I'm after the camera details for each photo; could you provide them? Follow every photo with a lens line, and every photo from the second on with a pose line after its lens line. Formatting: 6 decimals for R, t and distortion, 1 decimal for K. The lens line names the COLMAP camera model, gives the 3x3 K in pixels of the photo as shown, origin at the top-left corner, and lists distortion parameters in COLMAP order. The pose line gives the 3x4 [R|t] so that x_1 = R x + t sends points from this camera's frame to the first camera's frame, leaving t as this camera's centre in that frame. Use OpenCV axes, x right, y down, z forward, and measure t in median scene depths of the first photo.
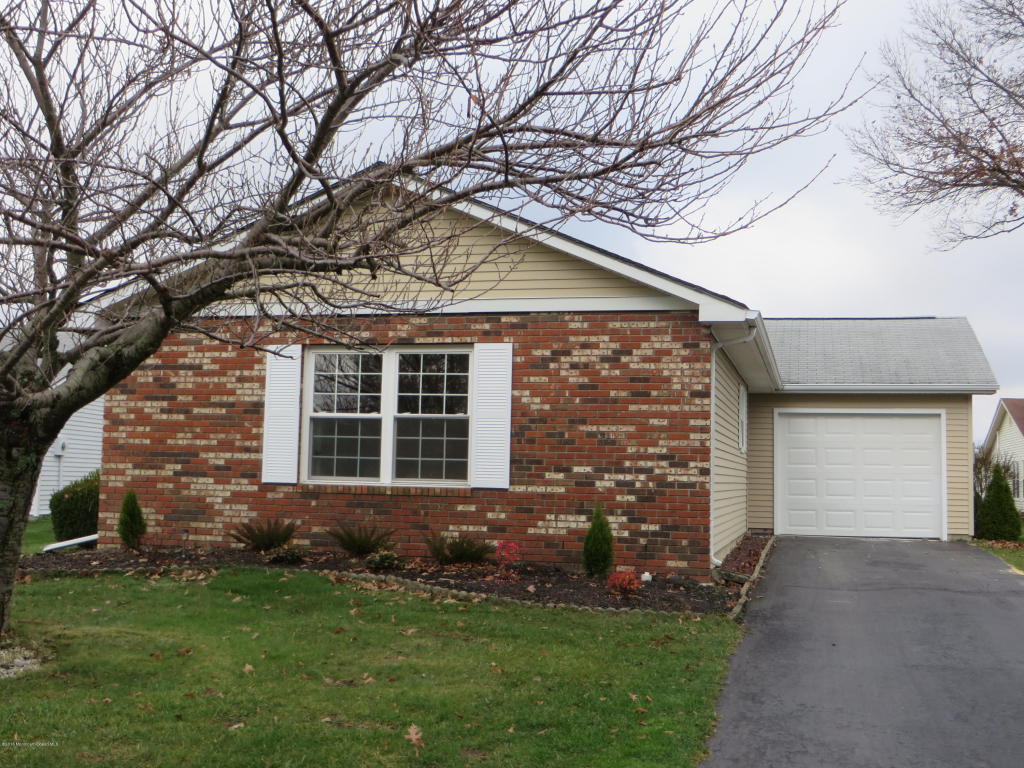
lens RADIAL K [[1194.2, 0, 512.1], [0, 1194.2, 387.2], [0, 0, 1]] dist [-0.021230, 0.000000]
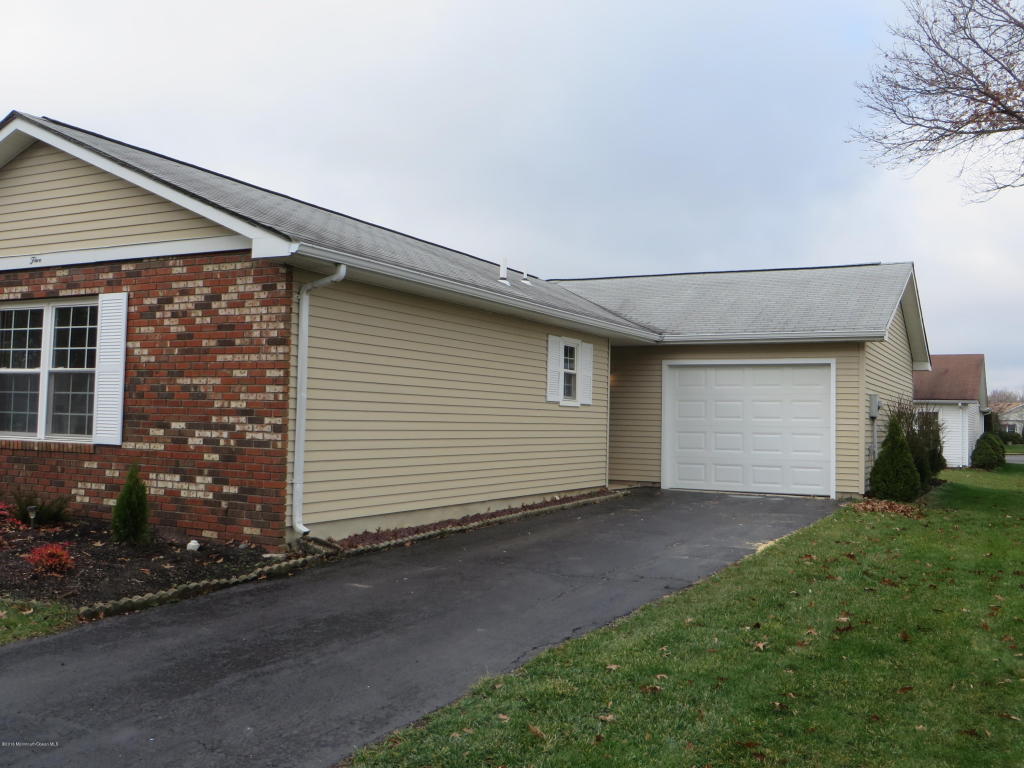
lens RADIAL K [[964.3, 0, 512.0], [0, 964.3, 378.0], [0, 0, 1]] dist [-0.019818, 0.000000]
pose [[0.970872, -0.010034, -0.239389, 0.486304], [0.016443, 0.999557, 0.024790, 0.017575], [0.239034, -0.028004, 0.970607, 0.334487]]
